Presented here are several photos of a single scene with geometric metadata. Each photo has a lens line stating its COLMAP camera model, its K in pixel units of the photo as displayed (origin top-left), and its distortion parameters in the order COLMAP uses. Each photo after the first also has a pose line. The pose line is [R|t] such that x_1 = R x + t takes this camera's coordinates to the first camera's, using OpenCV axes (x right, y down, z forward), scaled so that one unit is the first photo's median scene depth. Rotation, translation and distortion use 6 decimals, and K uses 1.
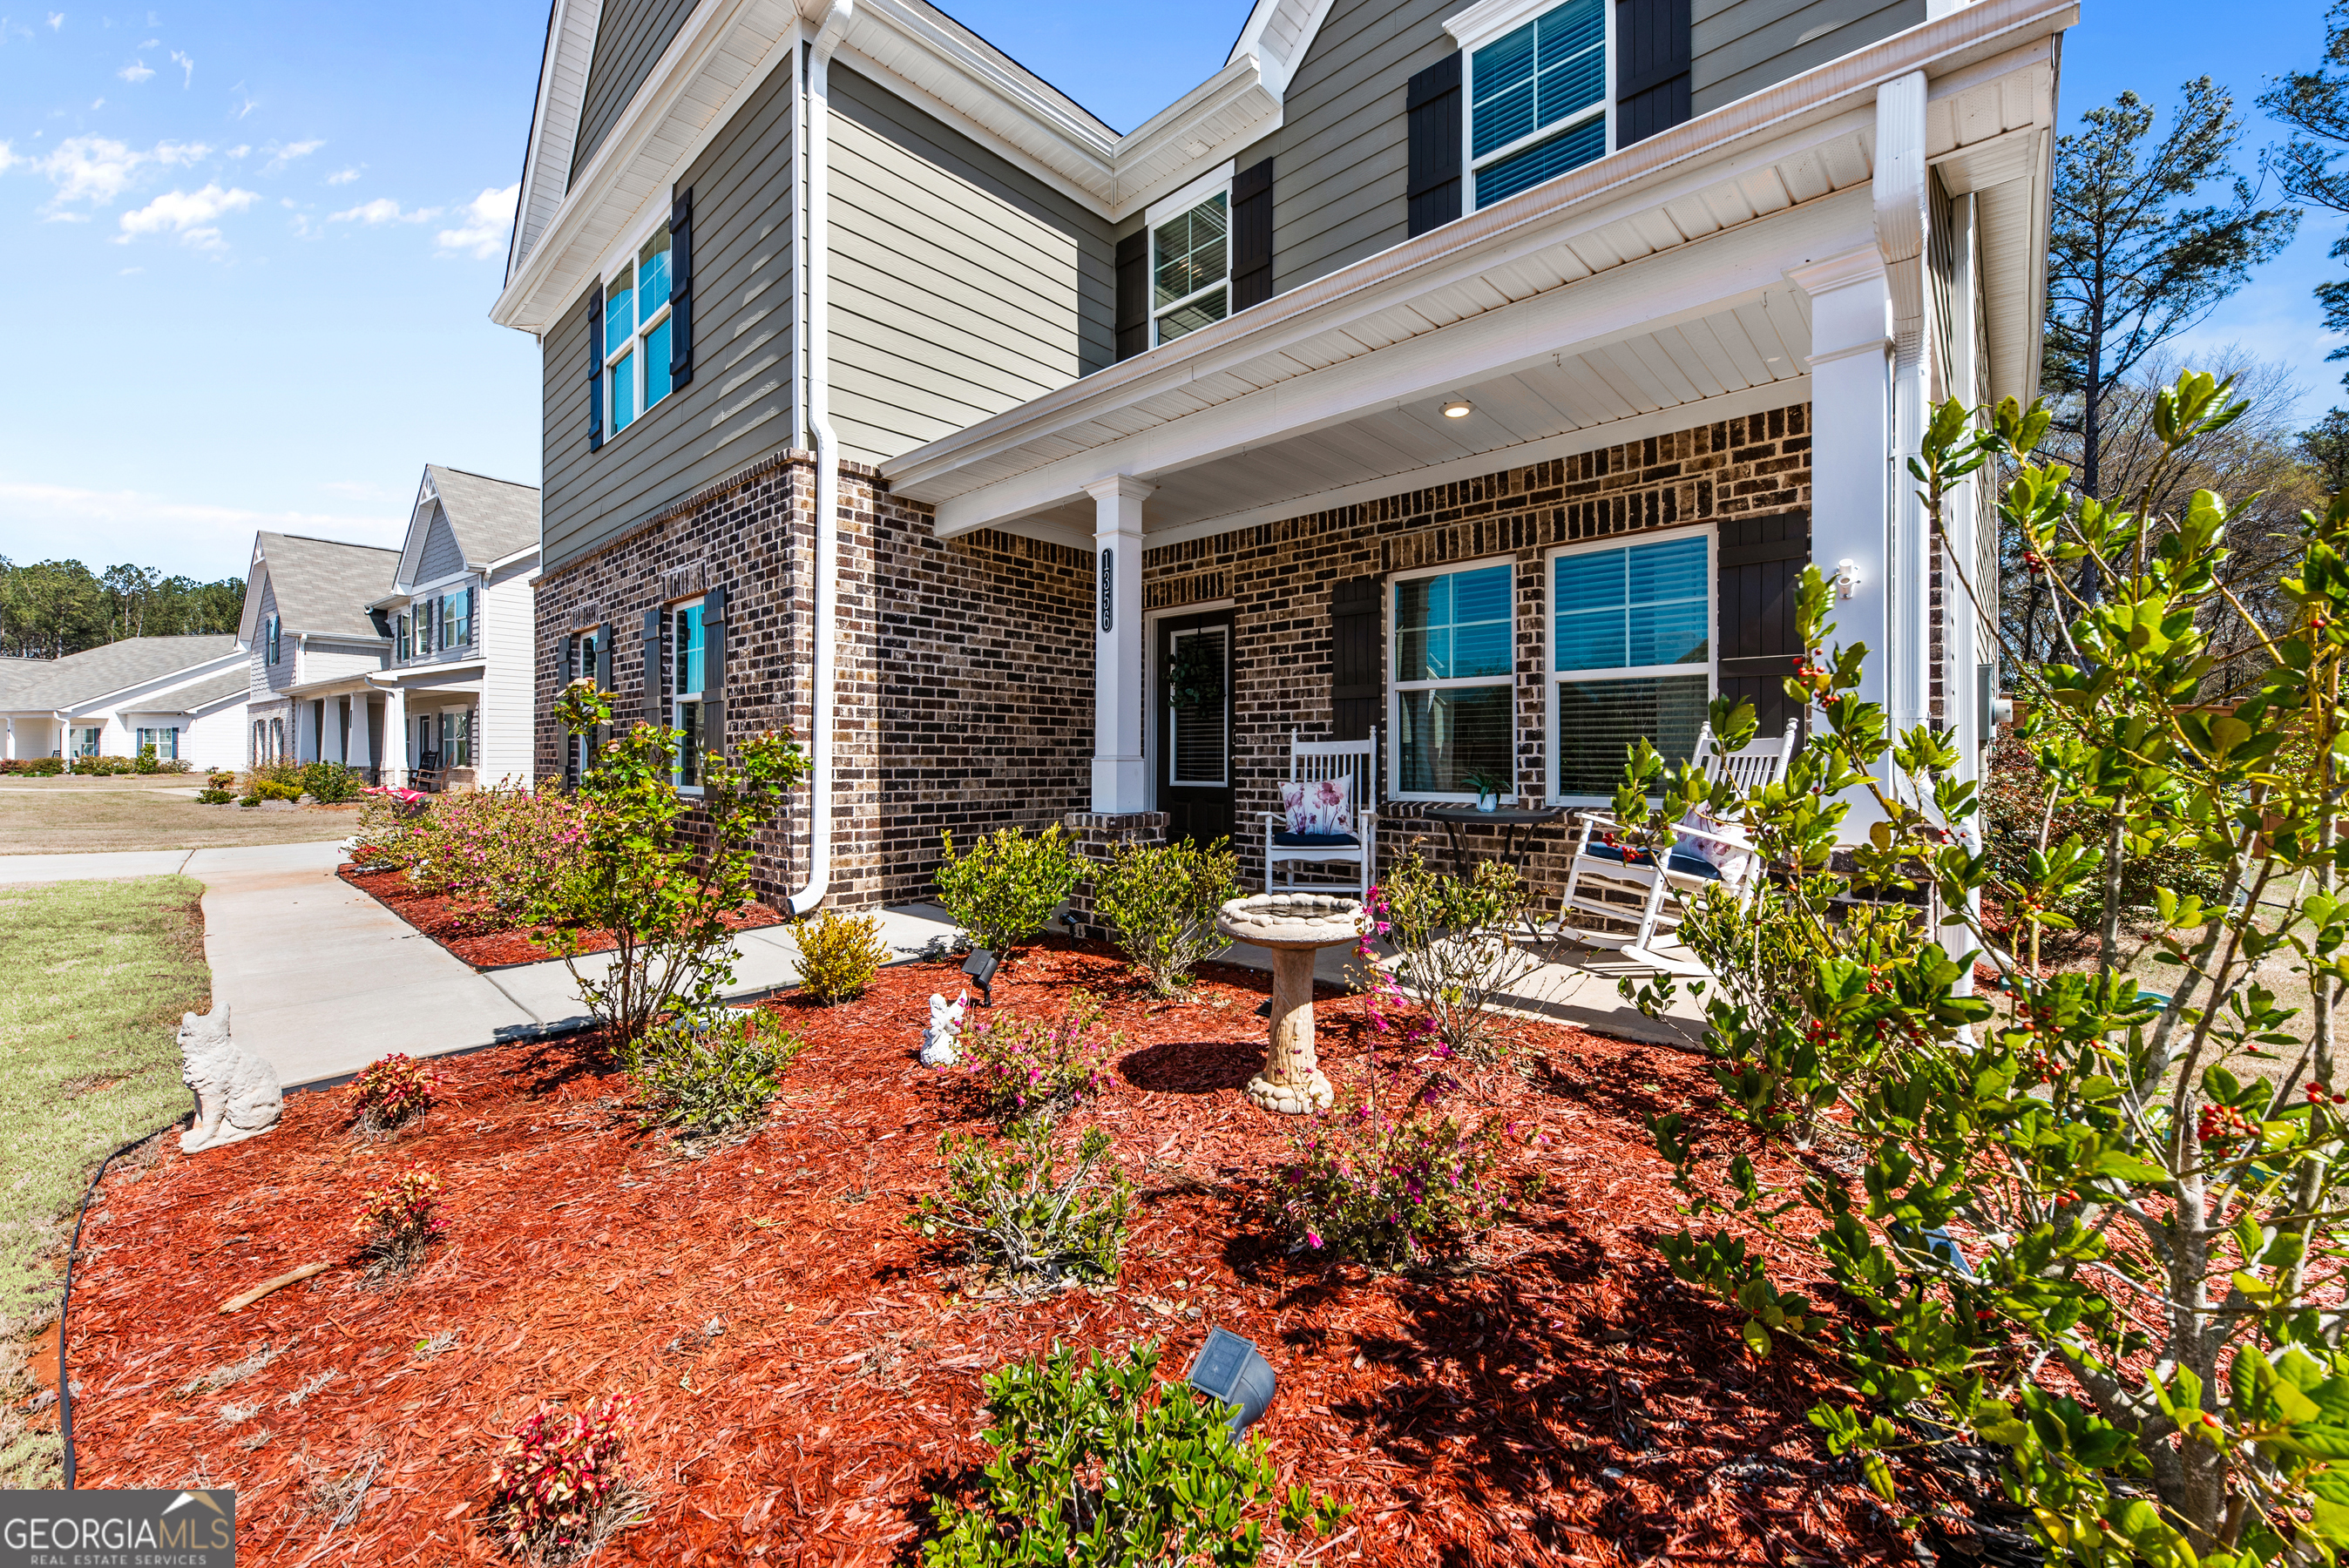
lens RADIAL K [[961.8, 0, 1160.5], [0, 961.8, 777.0], [0, 0, 1]] dist [0.001466, 0.000168]
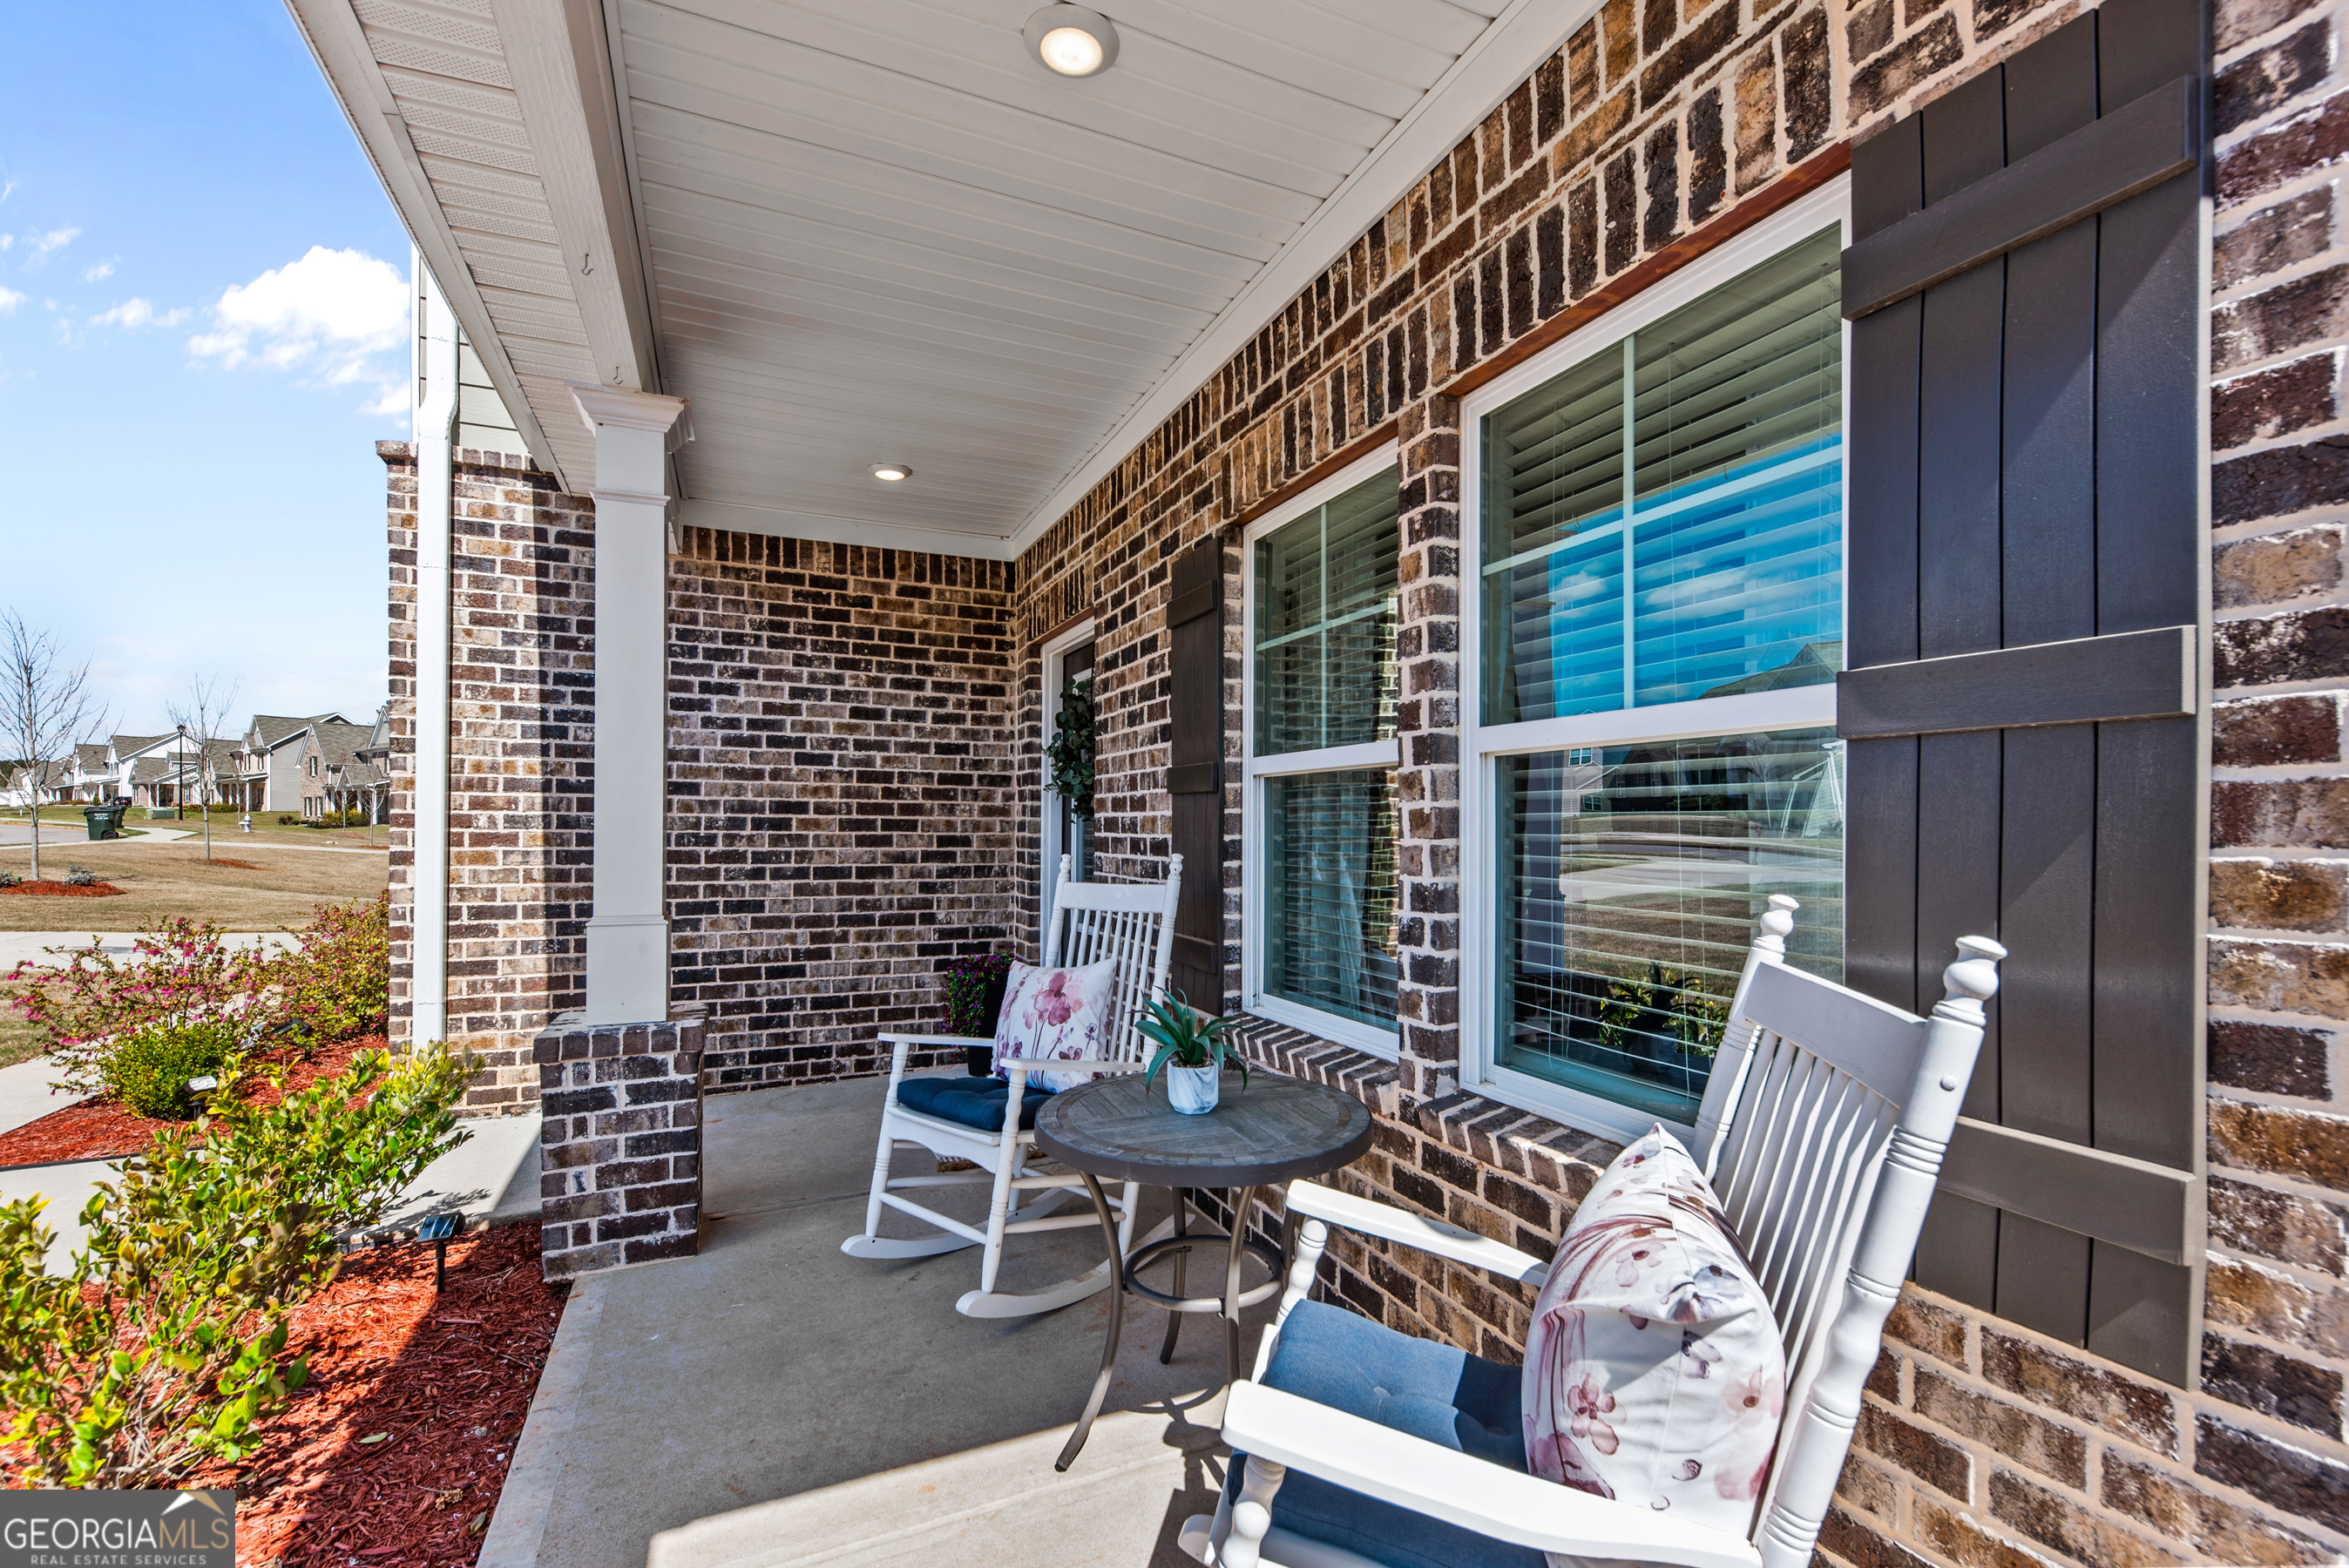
lens RADIAL K [[1042.7, 0, 1190.6], [0, 1042.7, 844.1], [0, 0, 1]] dist [-0.004456, -0.000793]
pose [[0.909410, 0.011503, -0.415742, 0.427097], [-0.011538, 0.999930, 0.002428, -0.058123], [0.415741, 0.002589, 0.909480, 0.531848]]
